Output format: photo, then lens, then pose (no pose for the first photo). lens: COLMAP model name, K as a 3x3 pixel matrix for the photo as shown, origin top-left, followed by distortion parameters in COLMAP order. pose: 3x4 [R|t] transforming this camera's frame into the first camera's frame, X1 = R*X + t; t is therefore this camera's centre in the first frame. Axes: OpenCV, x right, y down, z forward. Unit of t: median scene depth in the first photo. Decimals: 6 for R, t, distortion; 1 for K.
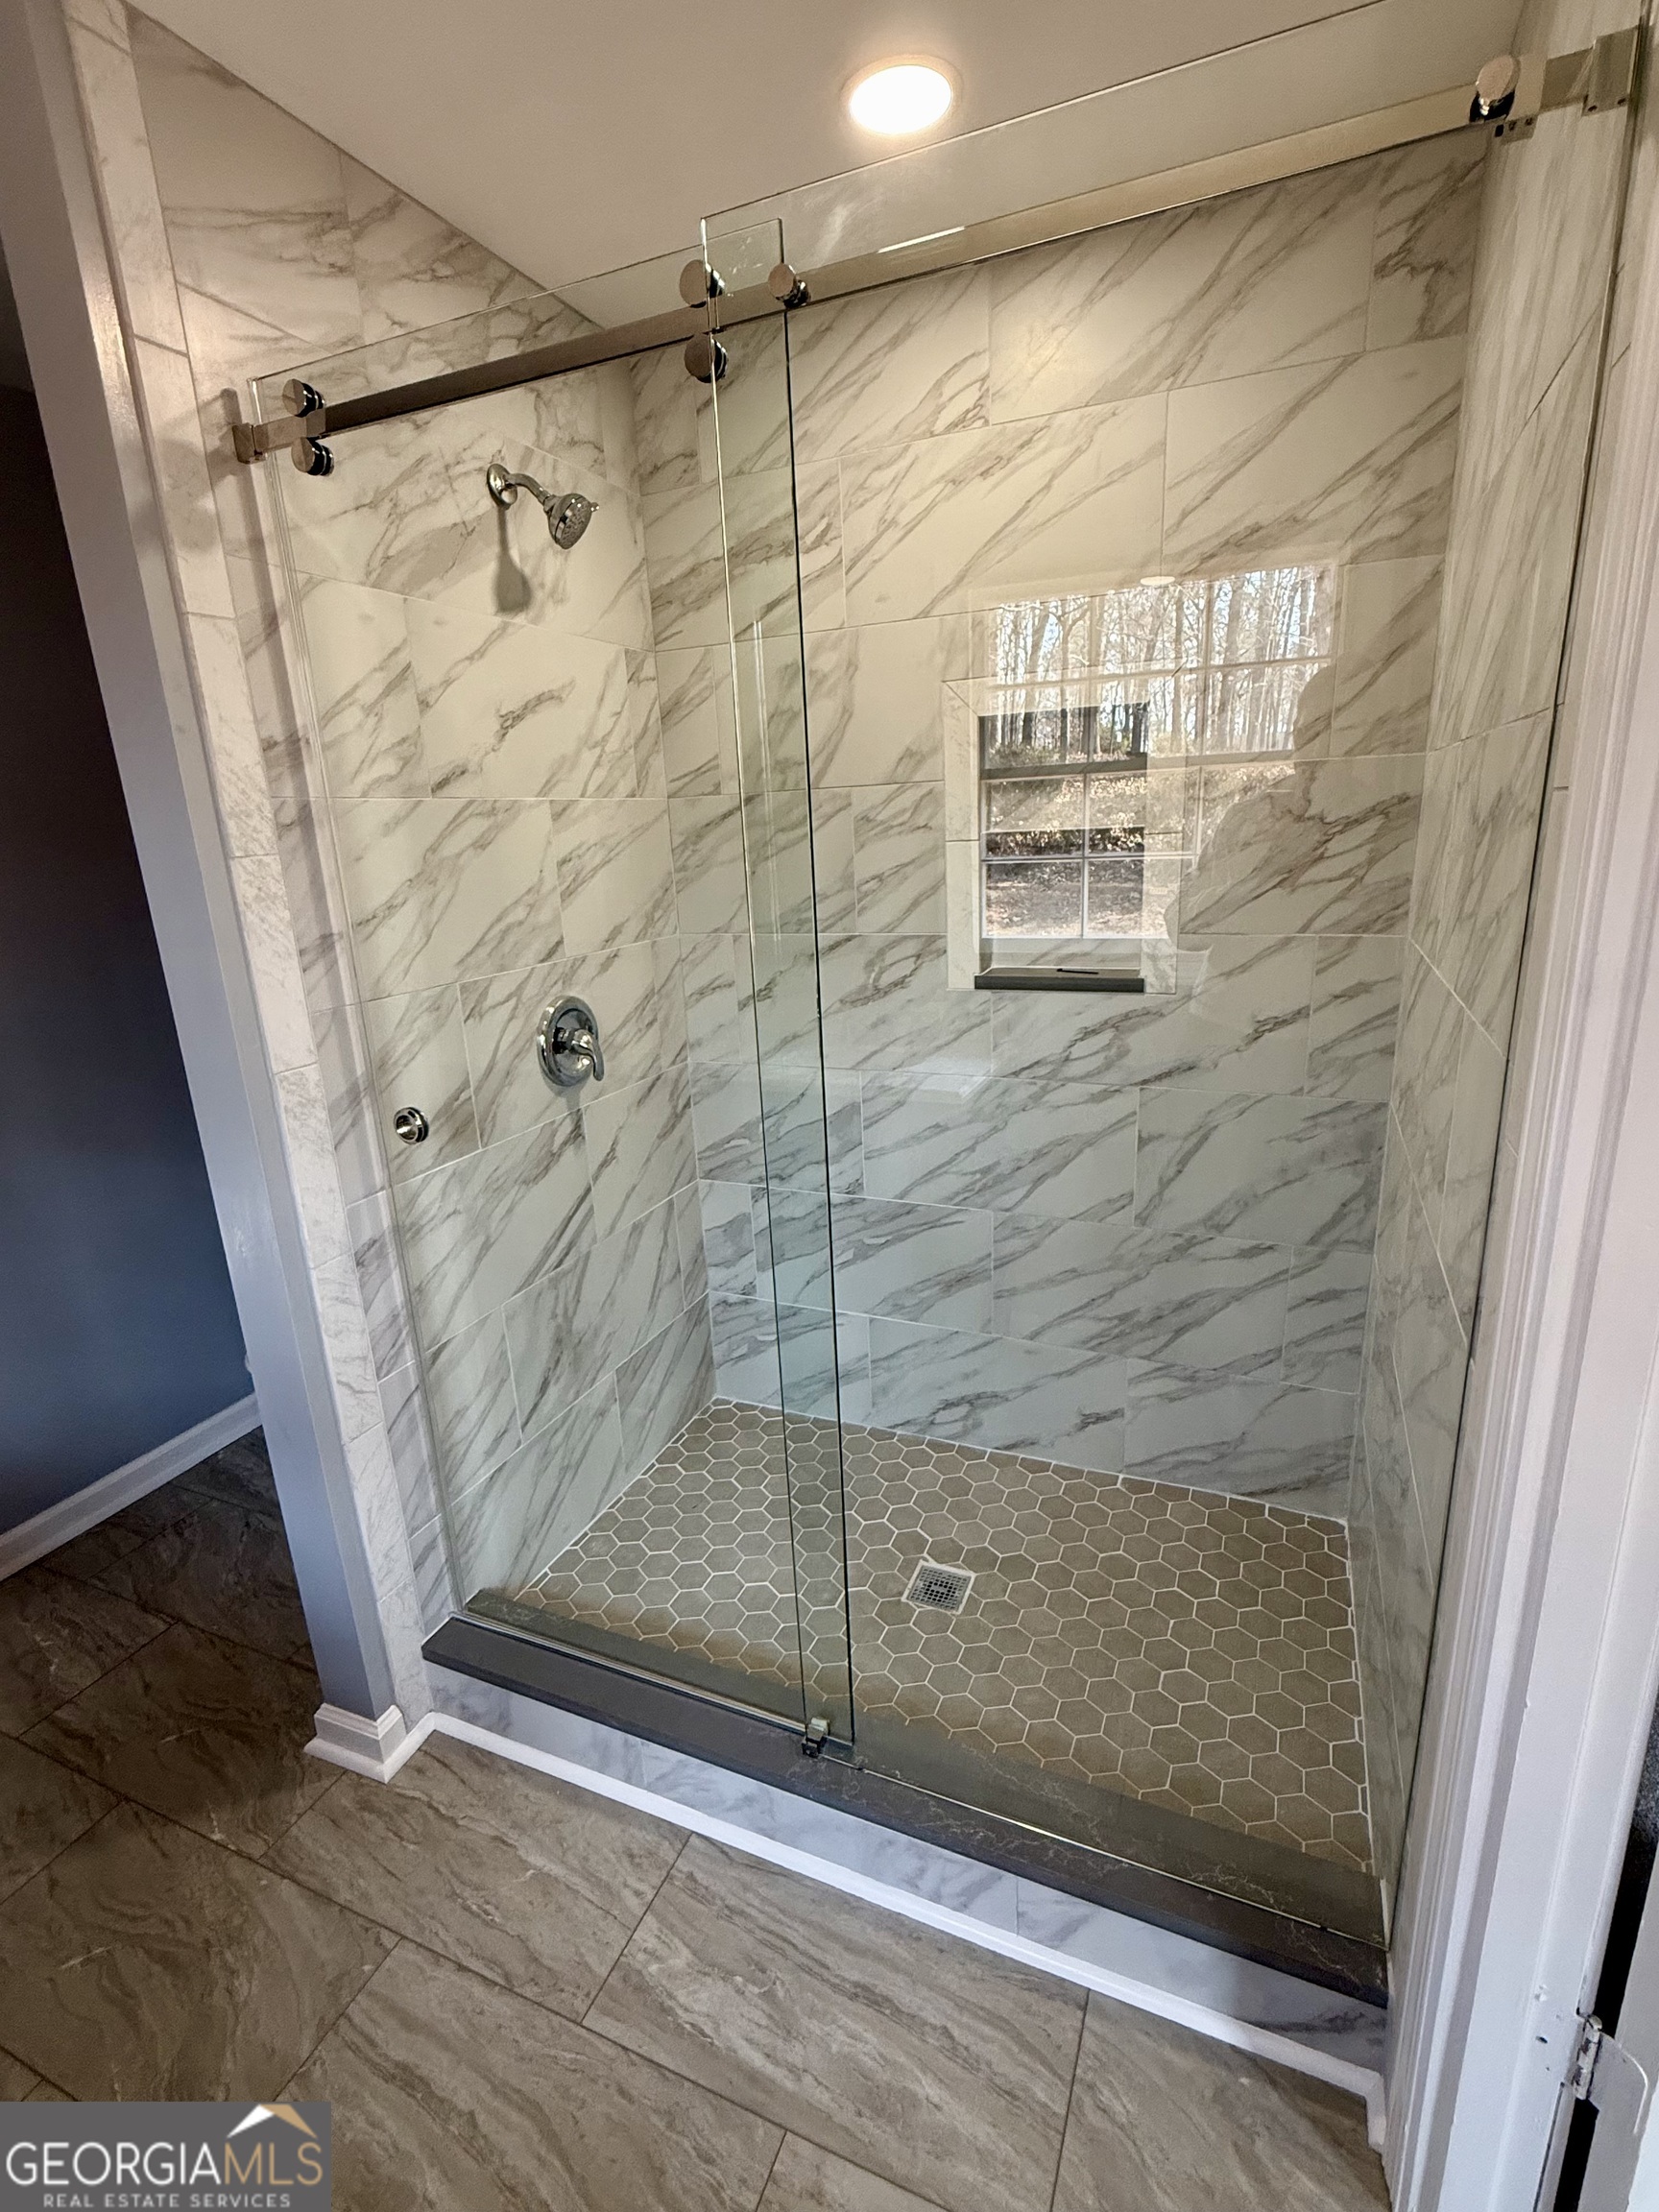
lens RADIAL K [[1026.9, 0, 829.5], [0, 1026.9, 1106.0], [0, 0, 1]] dist [0.000512, -0.000695]
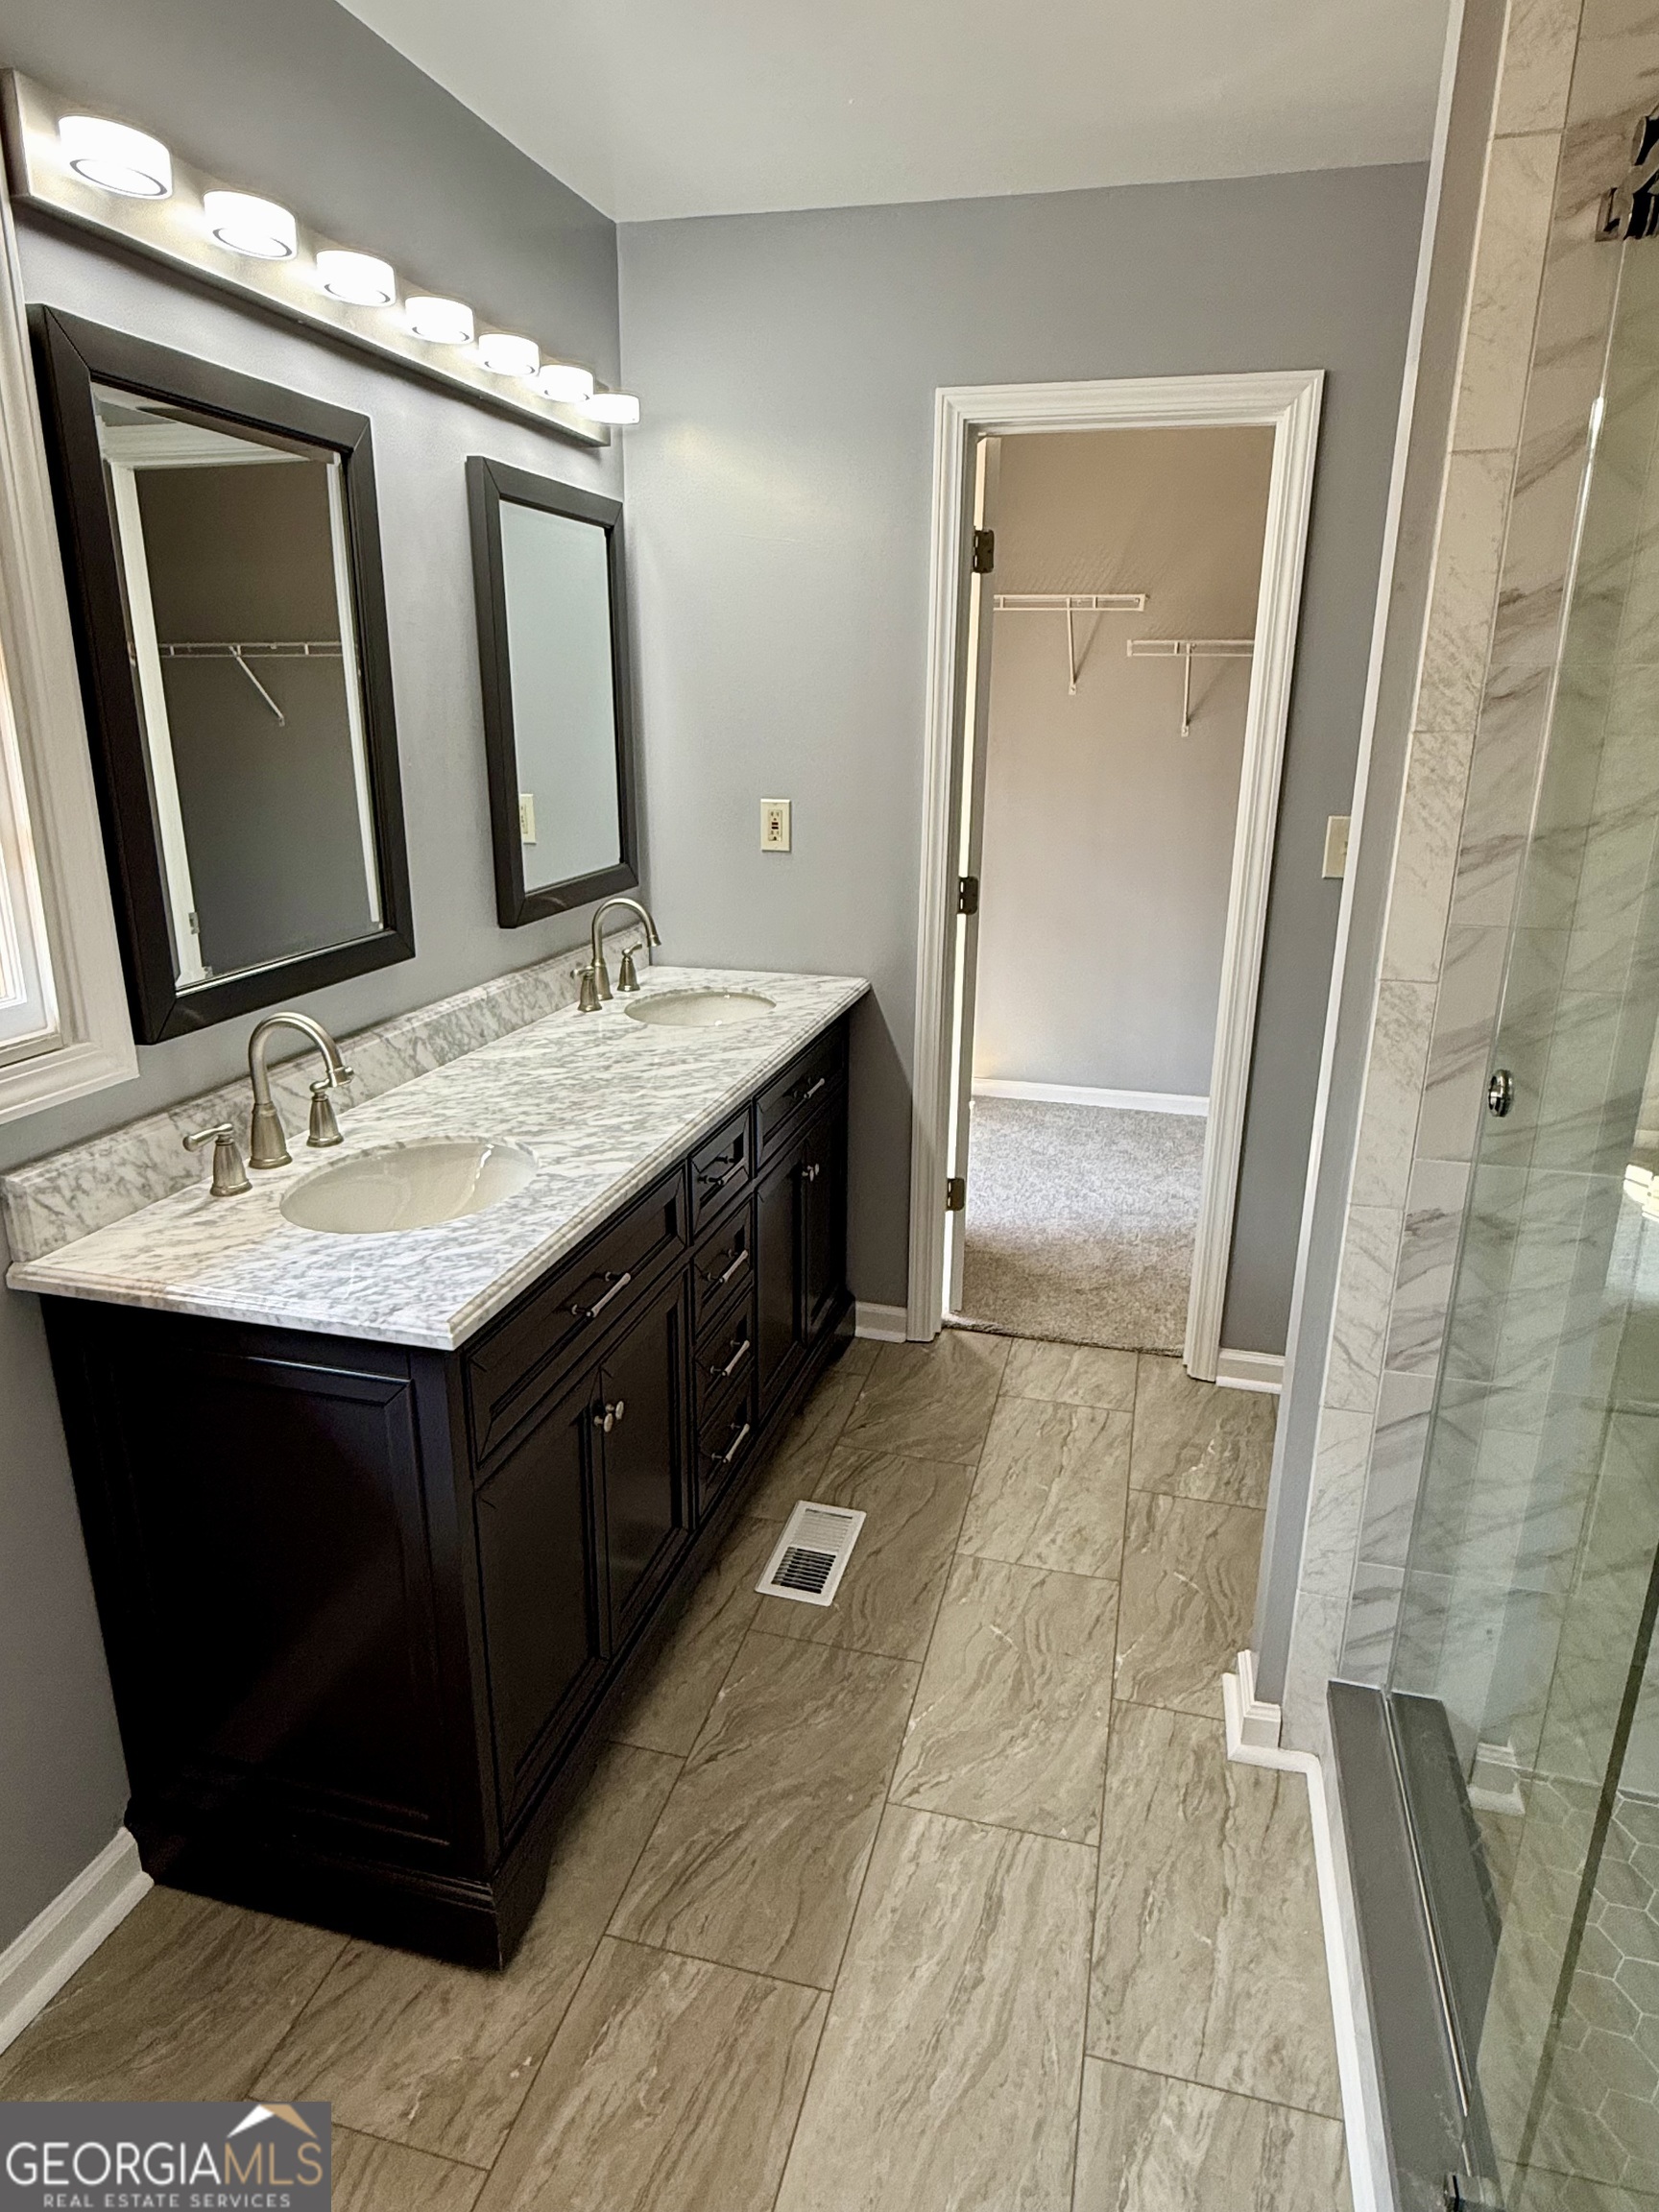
lens RADIAL K [[1327.5, 0, 829.5], [0, 1327.5, 1106.0], [0, 0, 1]] dist [-0.004927, 0.000252]
pose [[0.151046, 0.333782, -0.930470, 0.471088], [-0.280145, 0.917134, 0.283521, -0.119472], [0.948000, 0.217842, 0.232037, 0.304771]]
